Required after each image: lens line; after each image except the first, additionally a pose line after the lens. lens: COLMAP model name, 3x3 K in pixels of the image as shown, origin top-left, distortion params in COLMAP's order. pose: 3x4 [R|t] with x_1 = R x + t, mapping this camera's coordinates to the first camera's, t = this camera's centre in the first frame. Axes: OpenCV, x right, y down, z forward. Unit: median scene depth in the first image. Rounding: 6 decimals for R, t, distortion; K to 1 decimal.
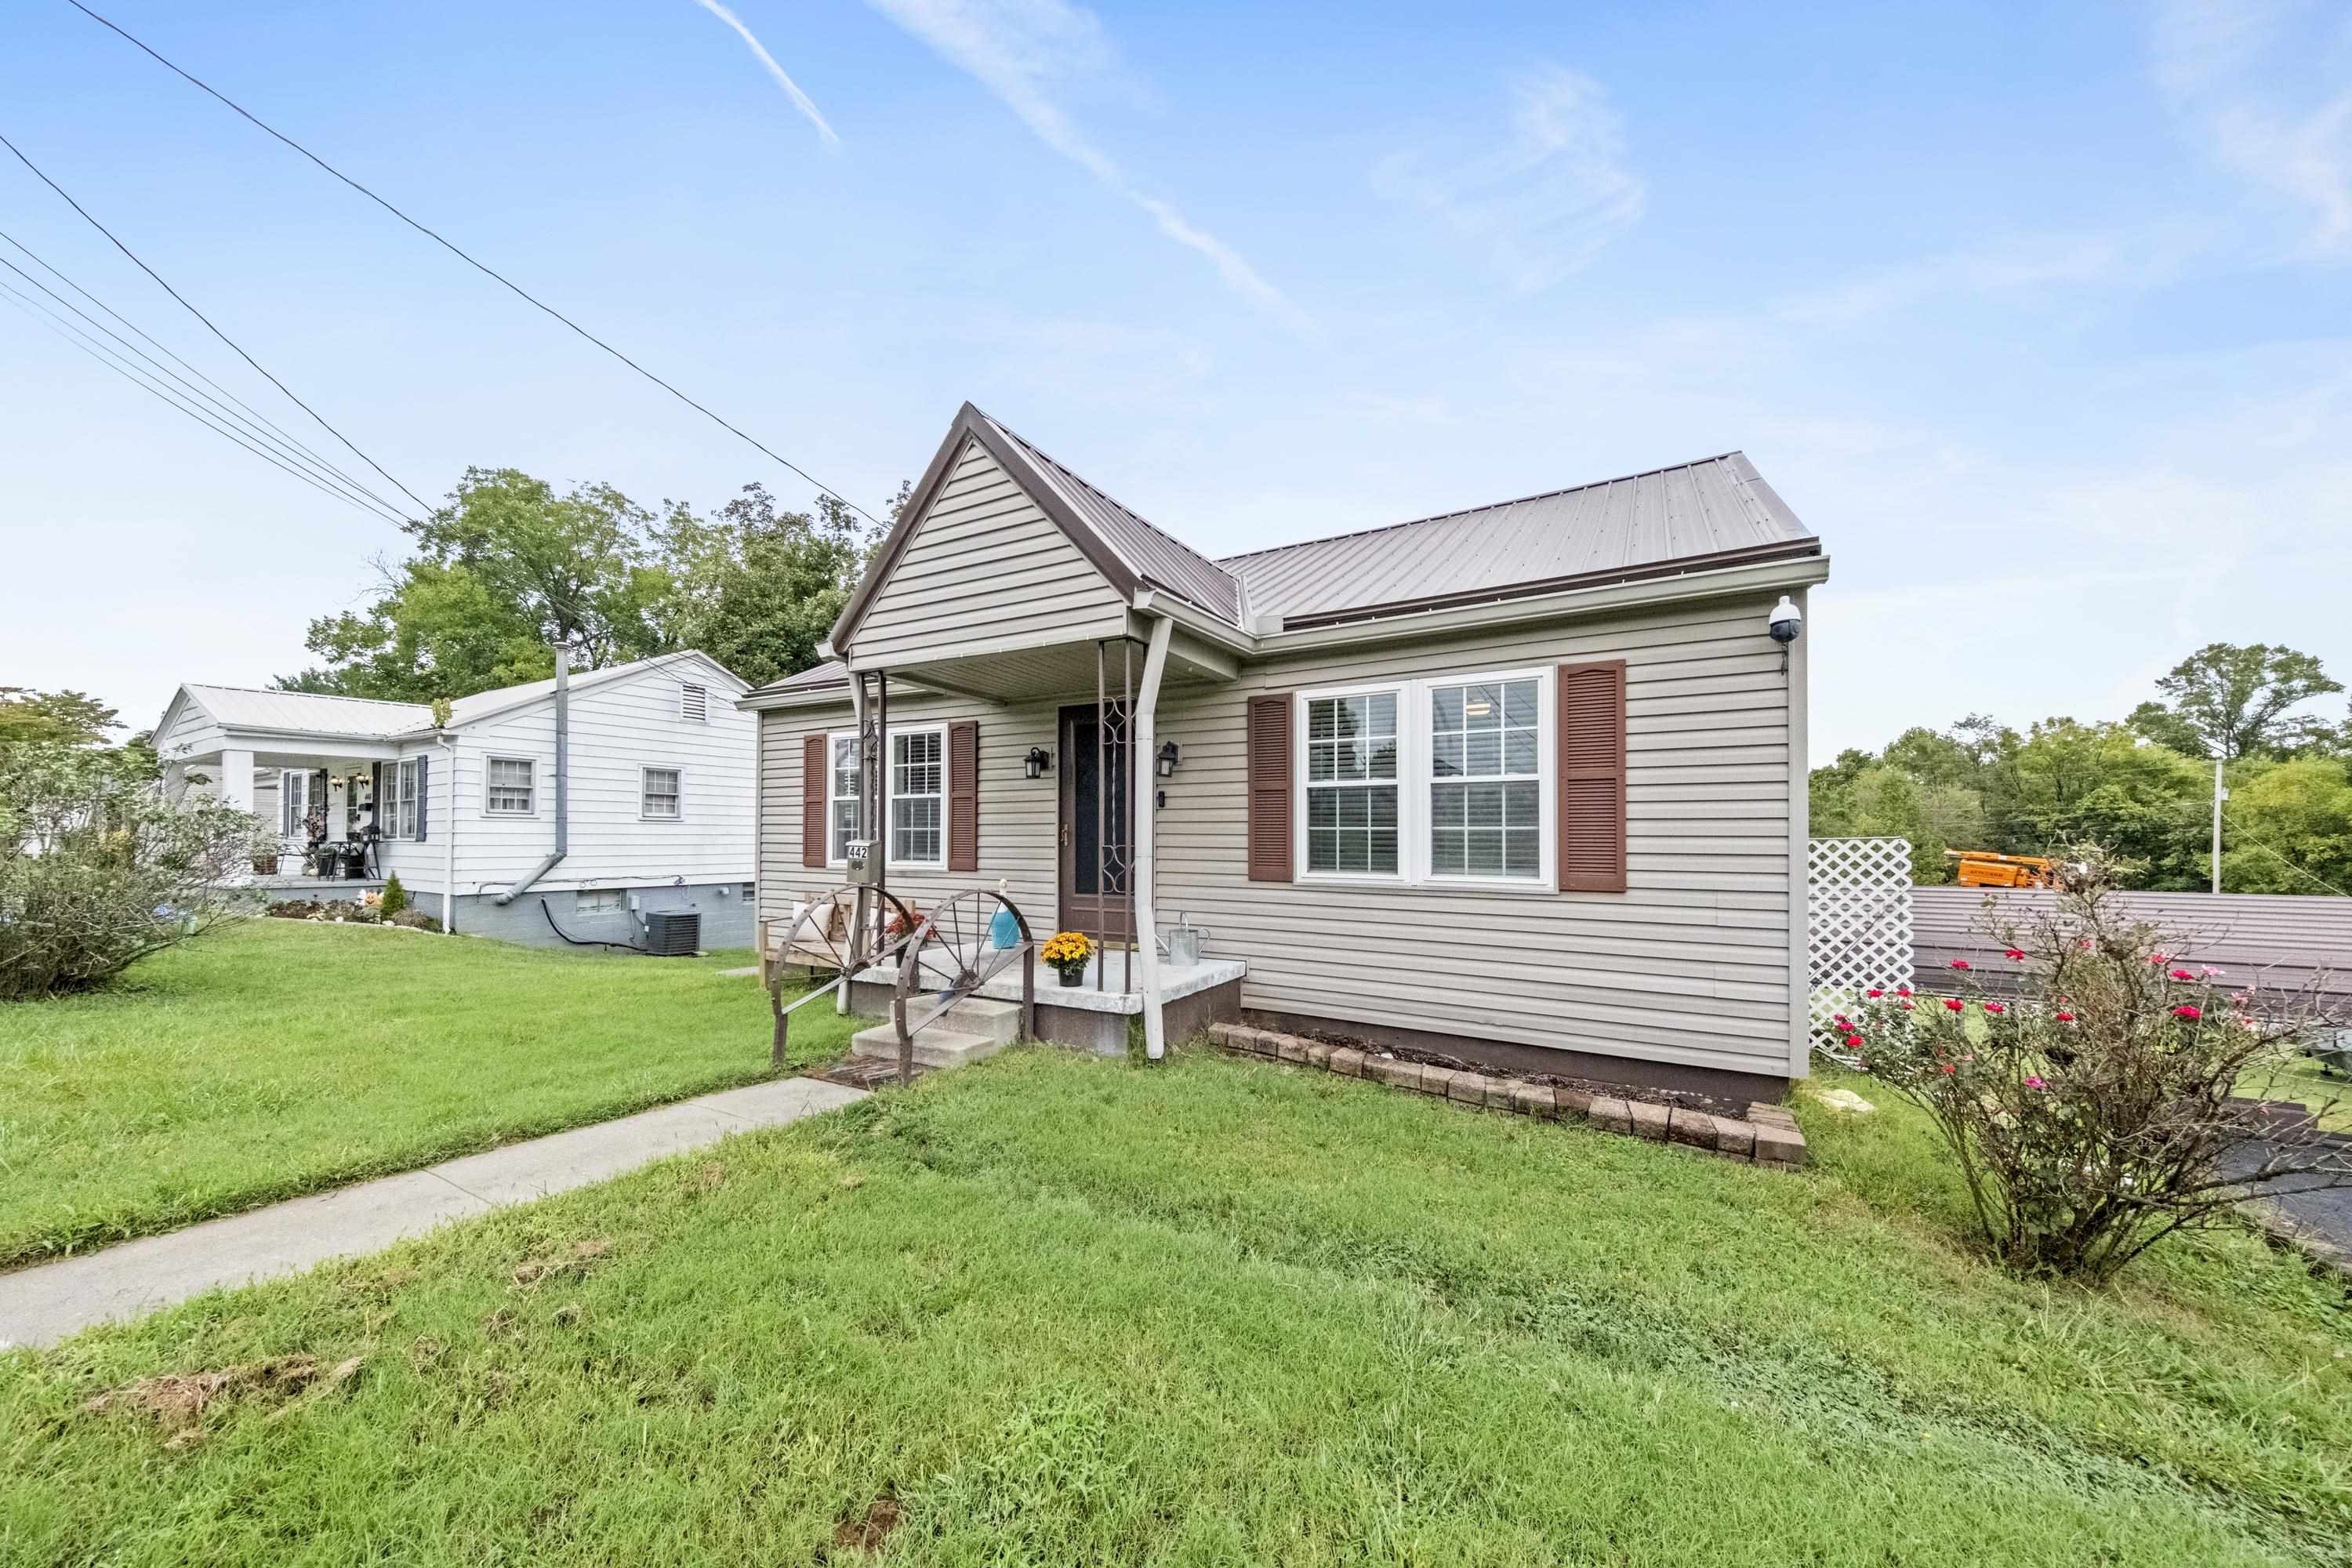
lens RADIAL K [[790.7, 0, 1158.5], [0, 790.7, 823.2], [0, 0, 1]] dist [0.001457, -0.003549]
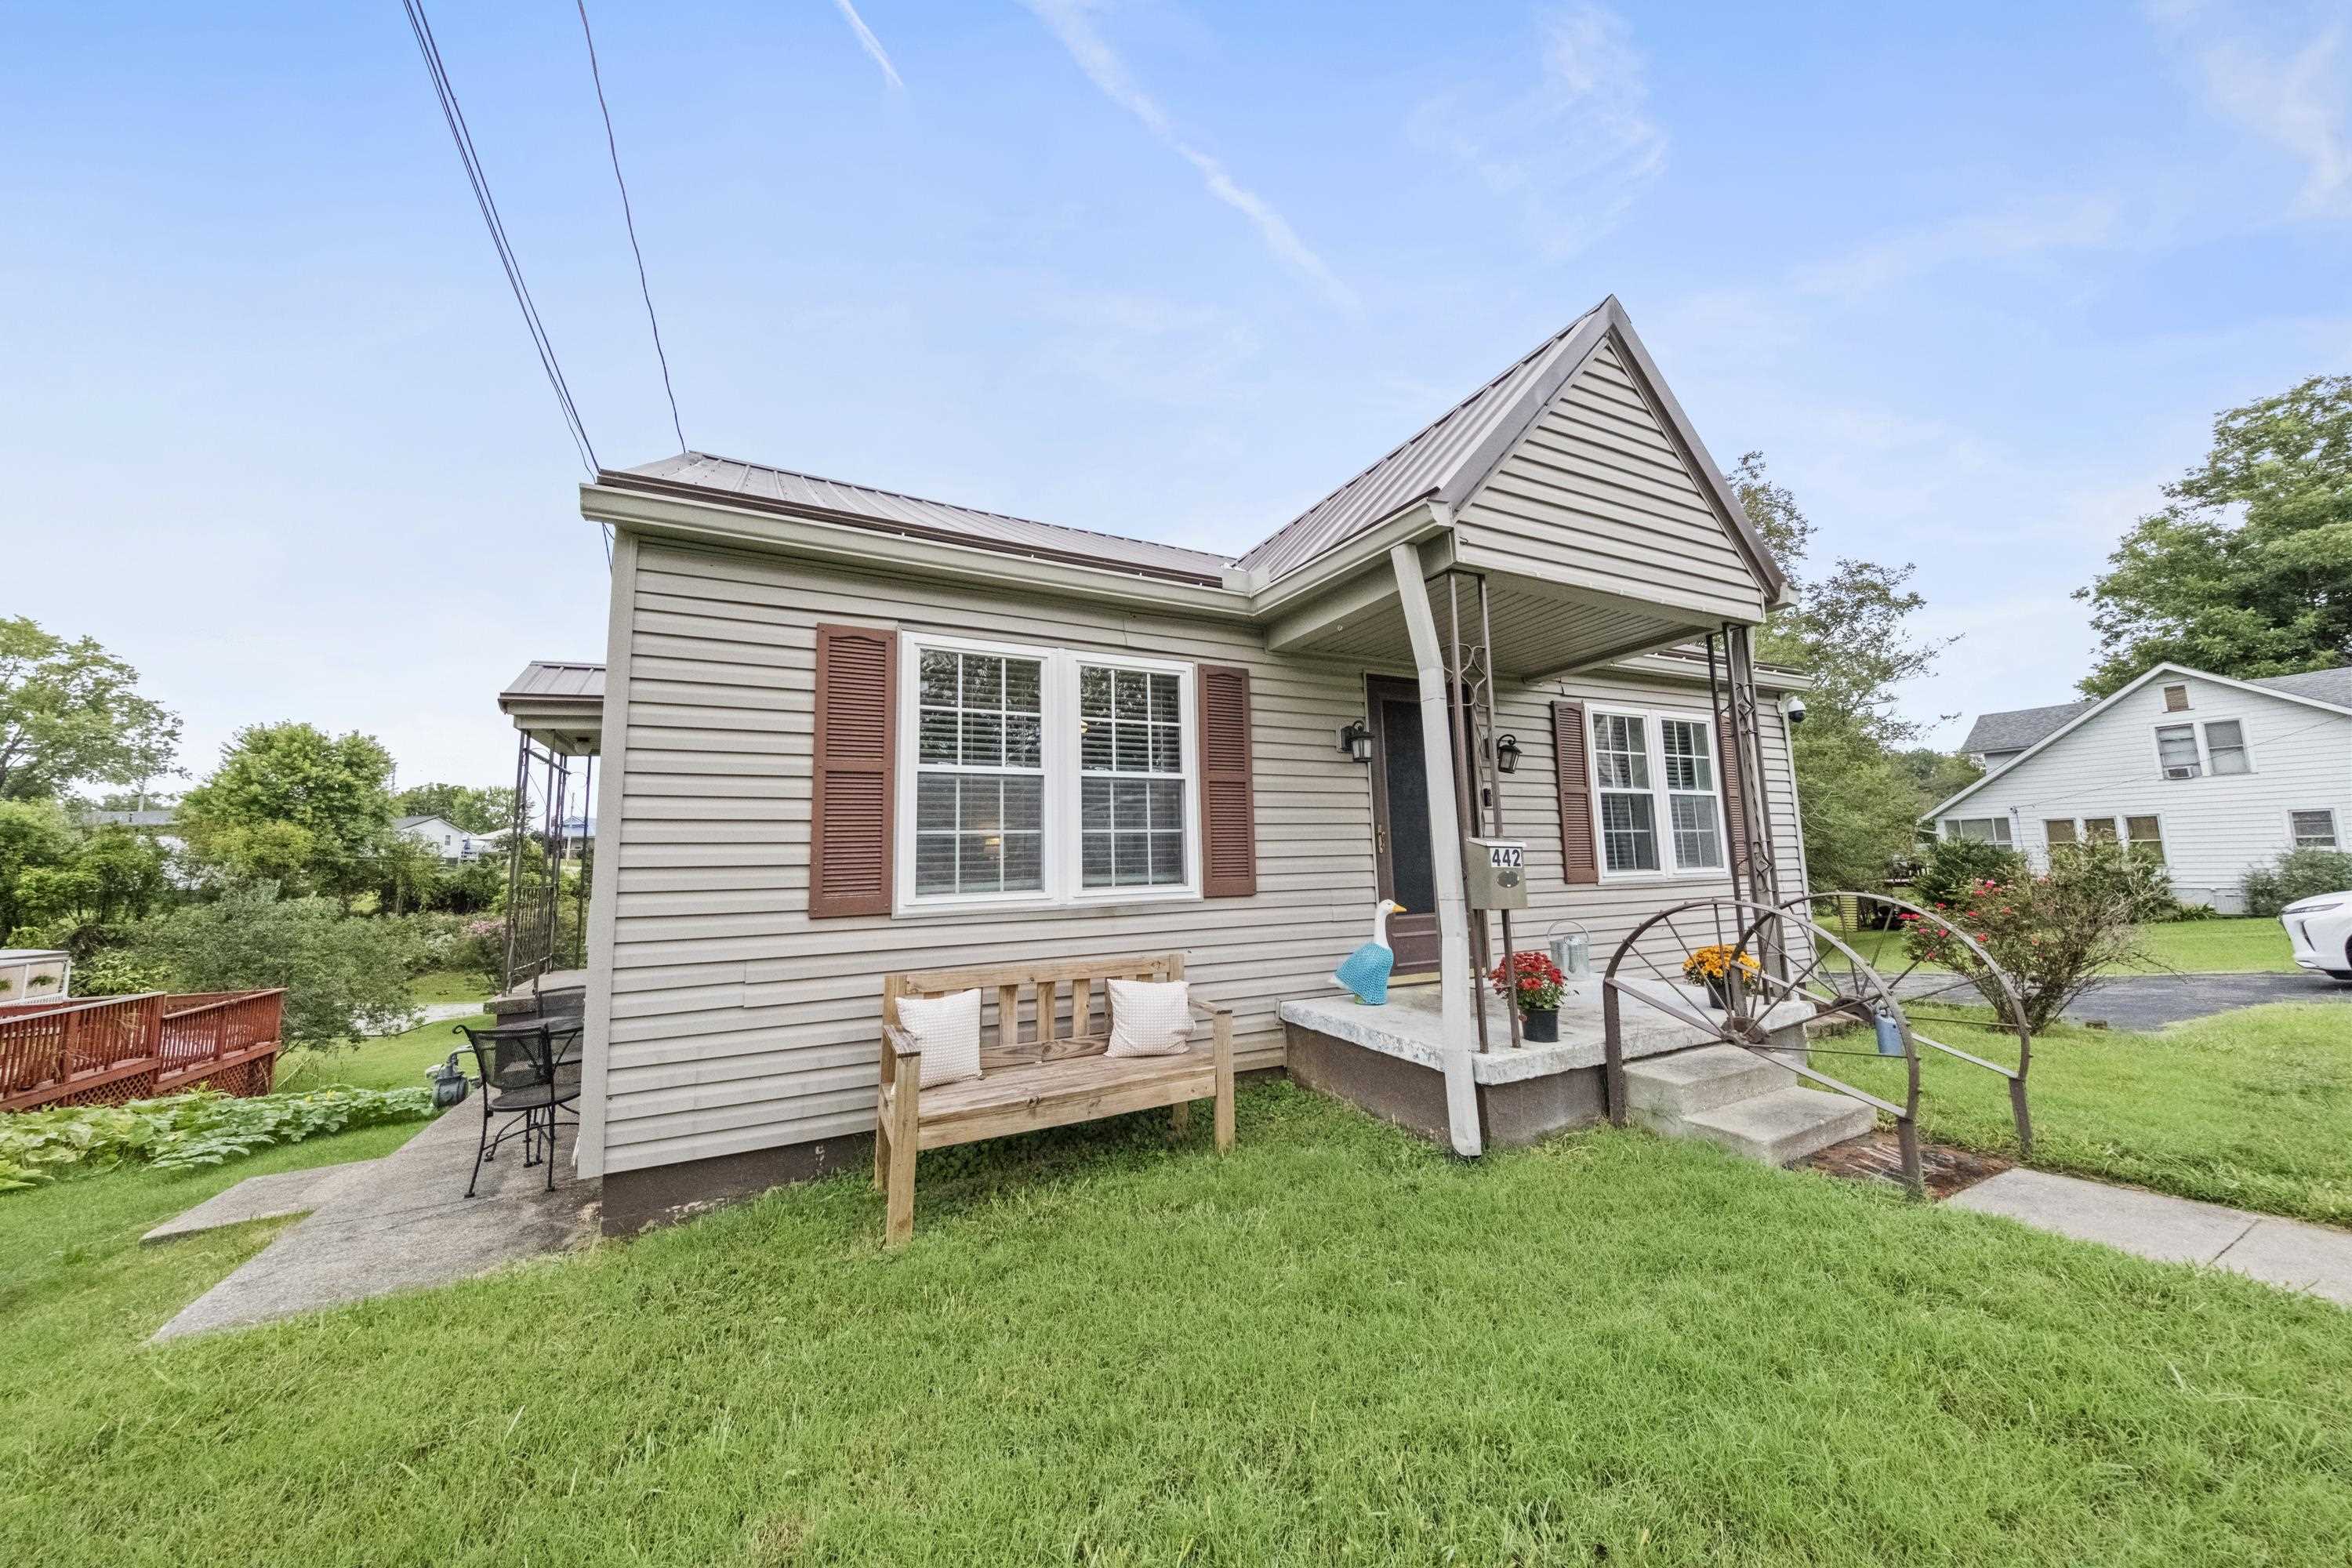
lens RADIAL K [[790.7, 0, 1094.2], [0, 790.7, 754.5], [0, 0, 1]] dist [0.001457, -0.003549]
pose [[0.582491, 0.104071, 0.806147, -1.079086], [0.011527, 0.990612, -0.136214, 0.041071], [-0.812755, 0.088636, 0.575824, 0.933755]]
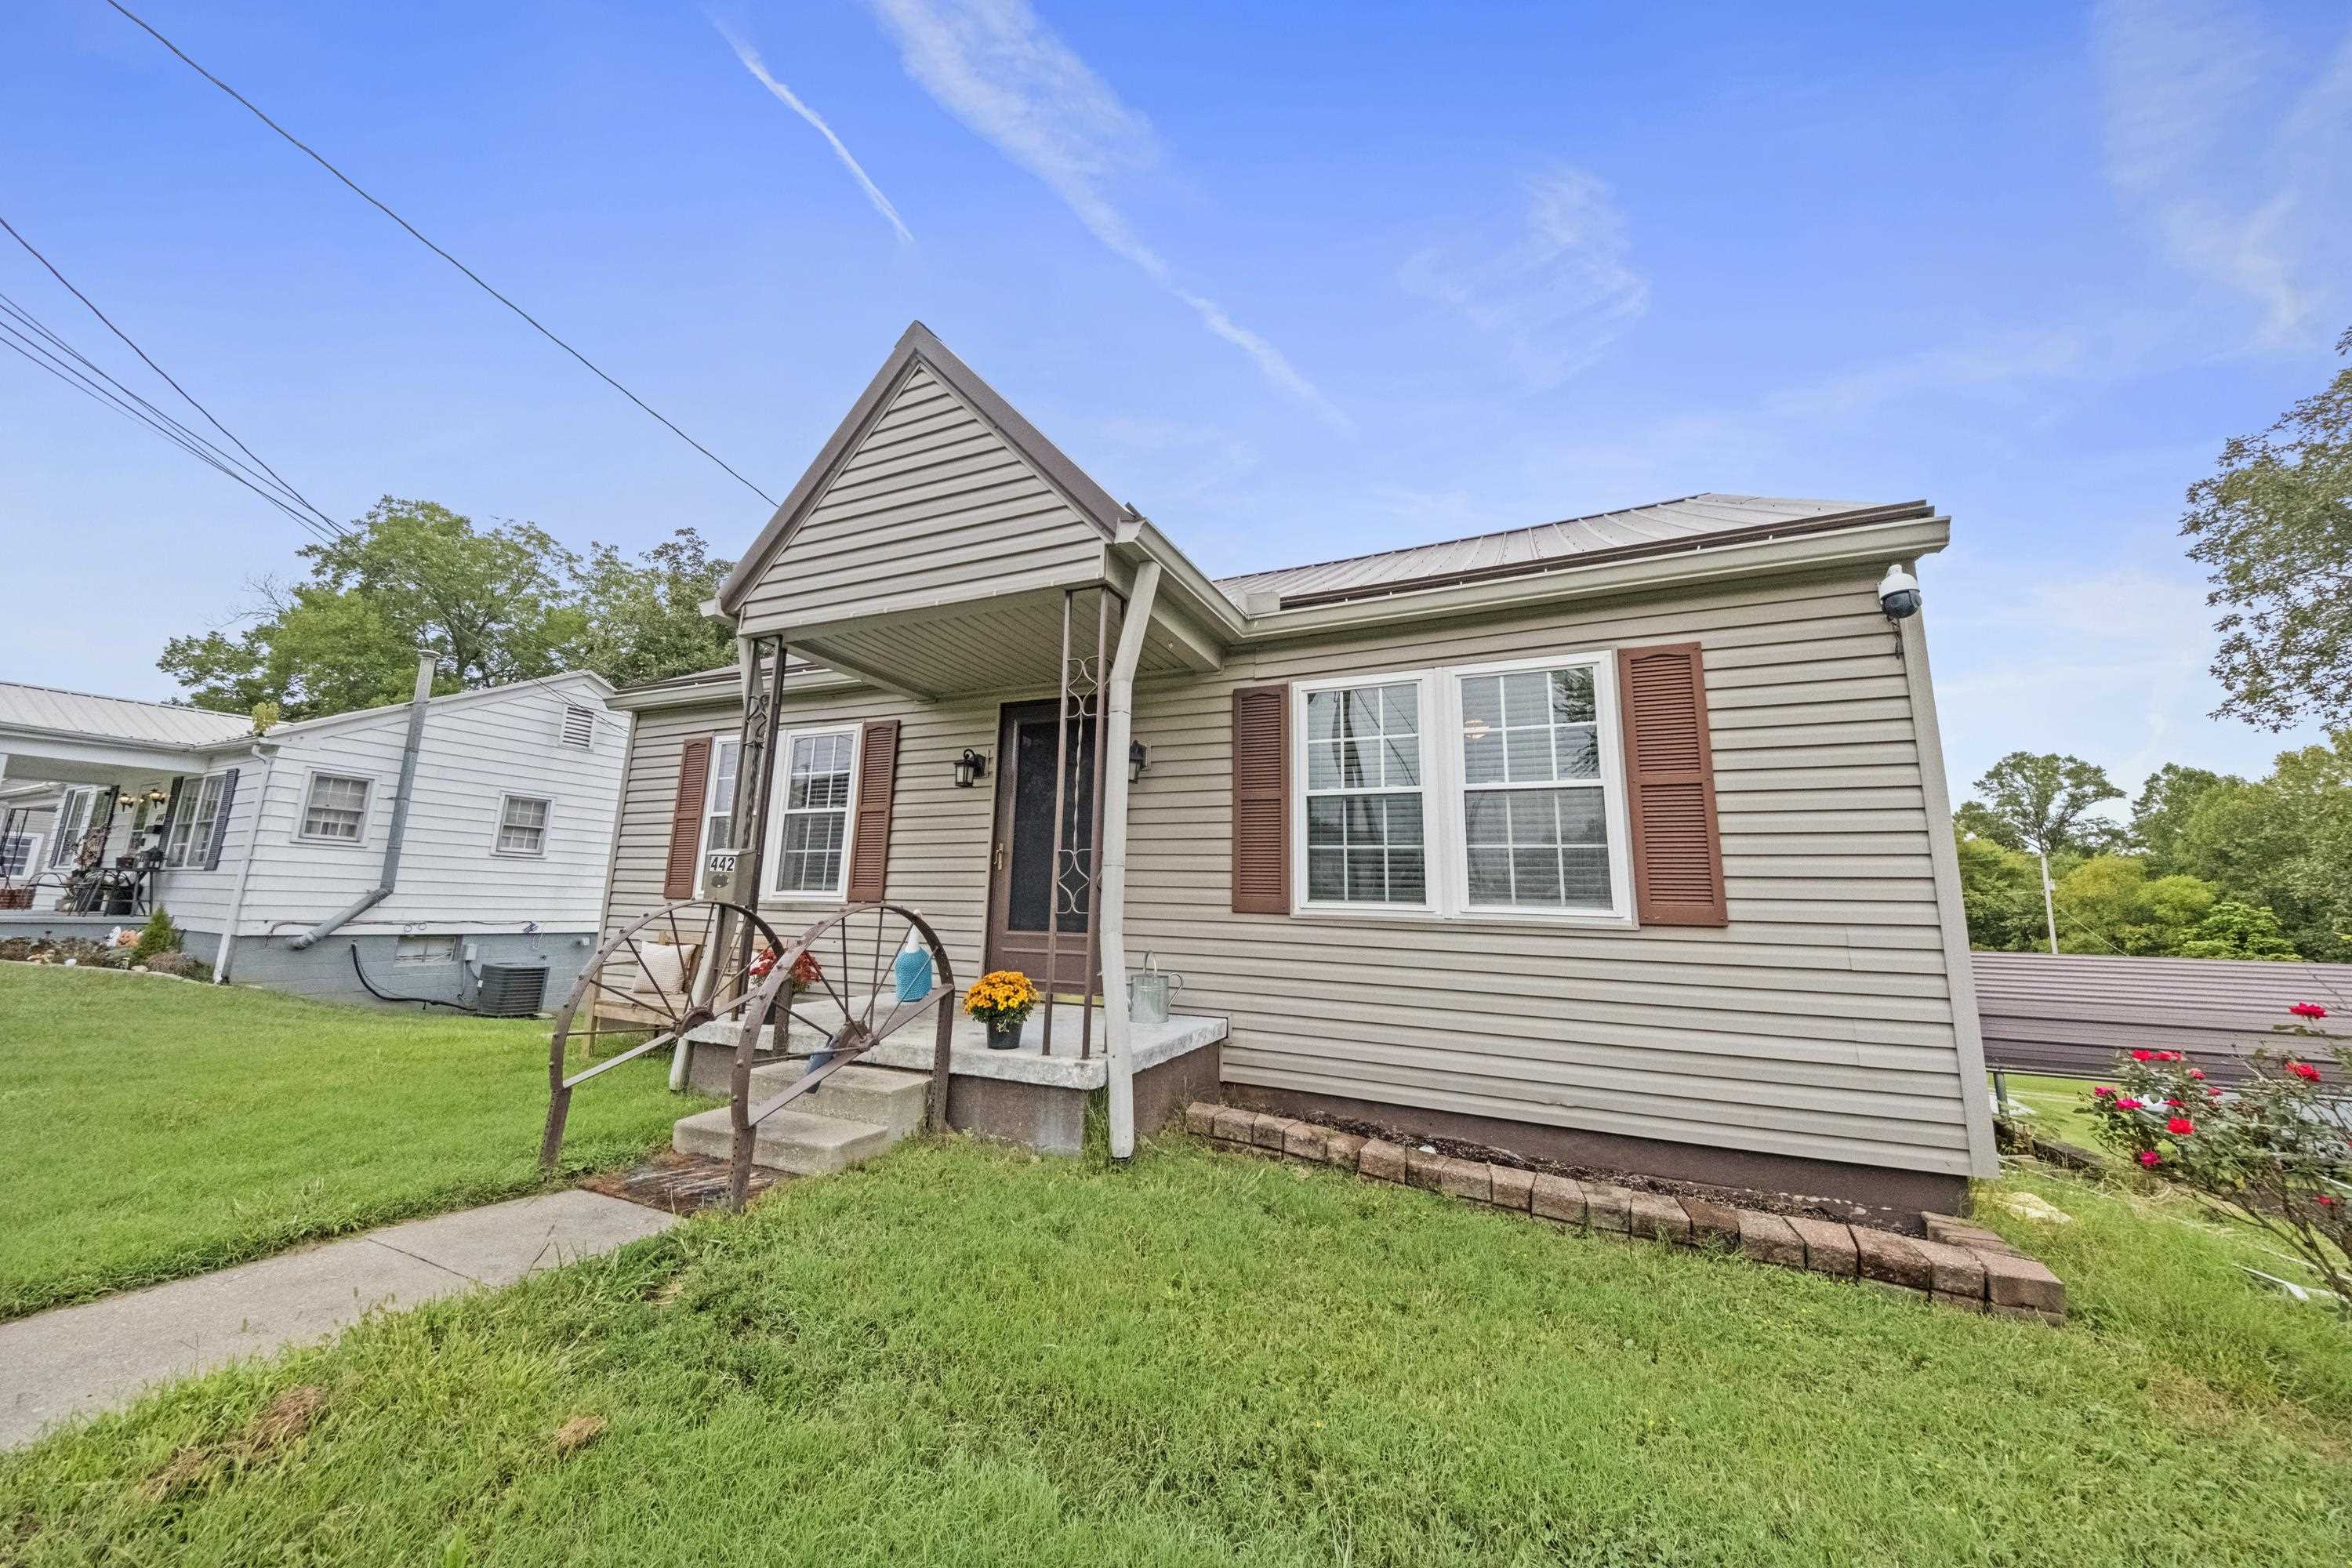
lens RADIAL K [[790.7, 0, 1157.8], [0, 790.7, 763.5], [0, 0, 1]] dist [0.001457, -0.003549]
pose [[0.995223, 0.038328, 0.089785, -0.040283], [-0.023742, 0.987119, -0.158219, 0.052946], [-0.094692, 0.155331, 0.983314, 0.209088]]
